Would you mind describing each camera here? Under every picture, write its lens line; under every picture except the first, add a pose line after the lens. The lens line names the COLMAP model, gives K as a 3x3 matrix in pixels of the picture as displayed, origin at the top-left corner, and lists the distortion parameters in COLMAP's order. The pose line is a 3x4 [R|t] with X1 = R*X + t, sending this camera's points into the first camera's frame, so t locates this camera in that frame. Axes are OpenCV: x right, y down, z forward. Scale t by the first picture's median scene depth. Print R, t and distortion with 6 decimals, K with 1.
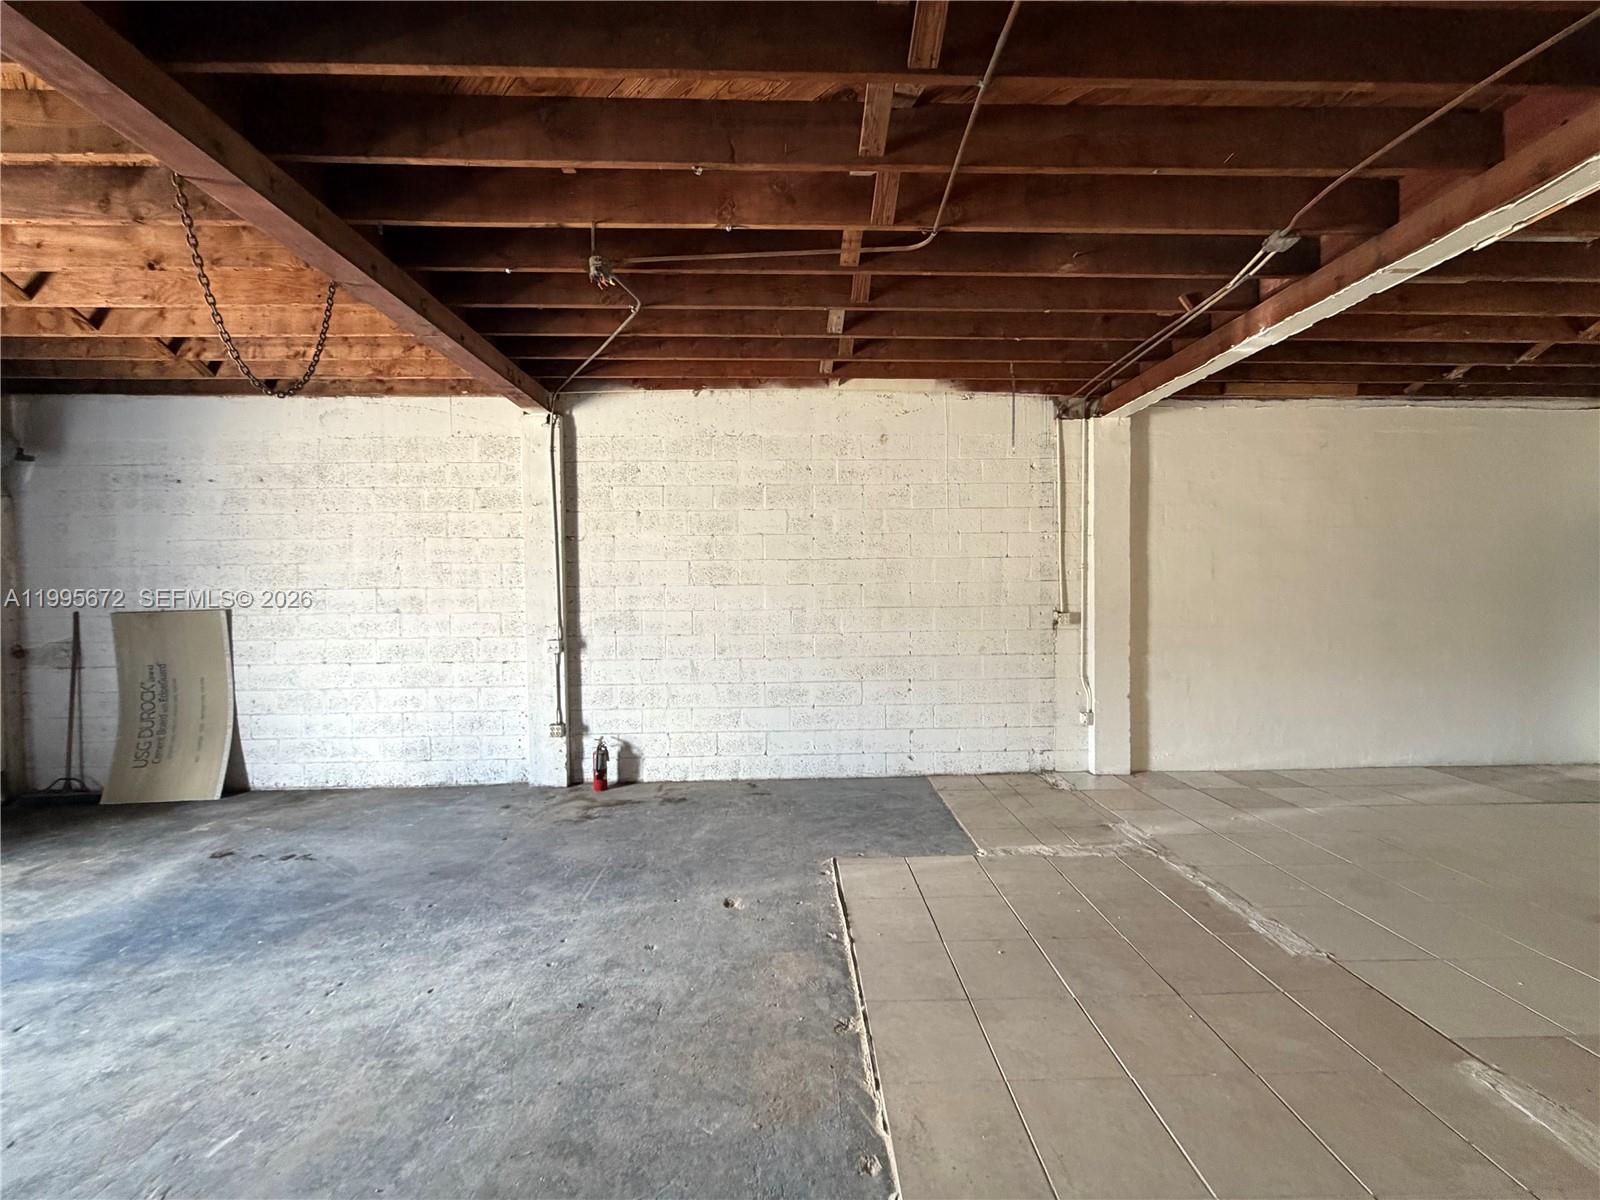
lens RADIAL K [[643.3, 0, 801.1], [0, 643.3, 604.6], [0, 0, 1]] dist [0.012610, -0.000175]
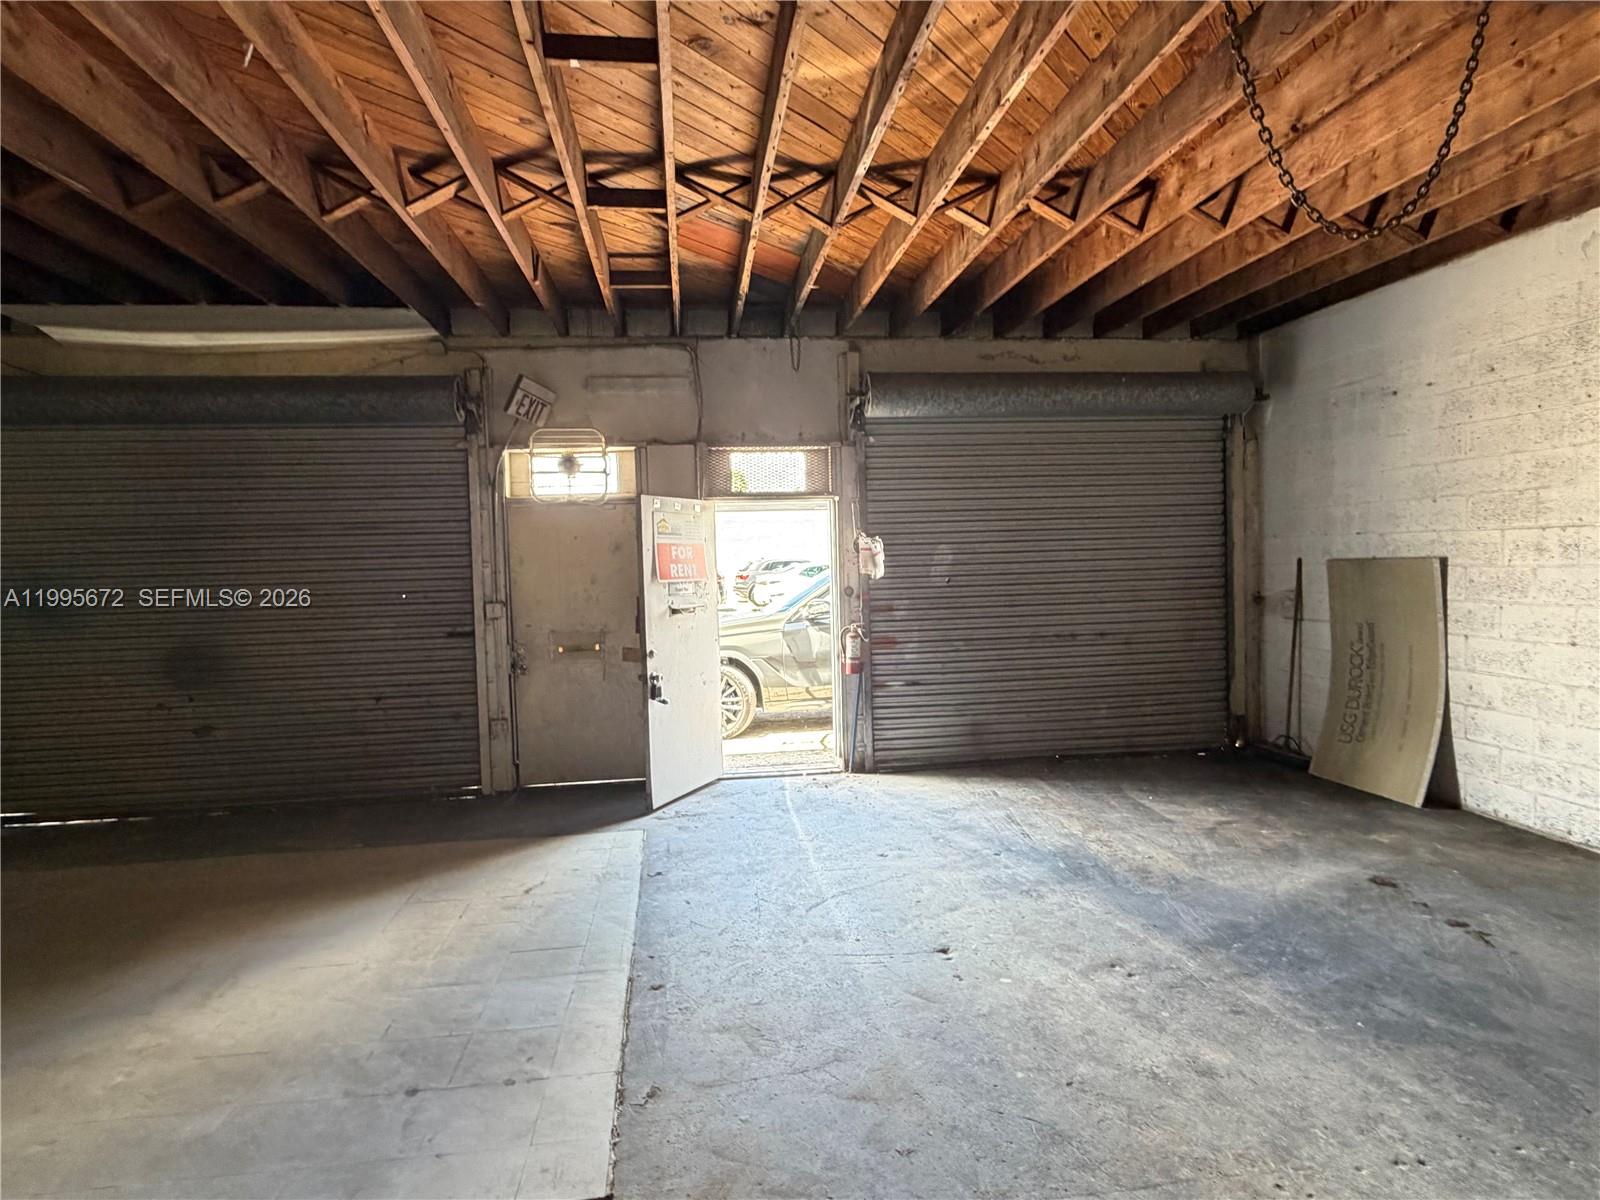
lens RADIAL K [[851.1, 0, 794.8], [0, 851.1, 594.9], [0, 0, 1]] dist [0.001819, -0.001101]
pose [[0.091683, 0.056259, -0.994198, 0.012026], [-0.001163, 0.998408, 0.056390, -0.003786], [0.995788, -0.004014, 0.091602, 0.197838]]
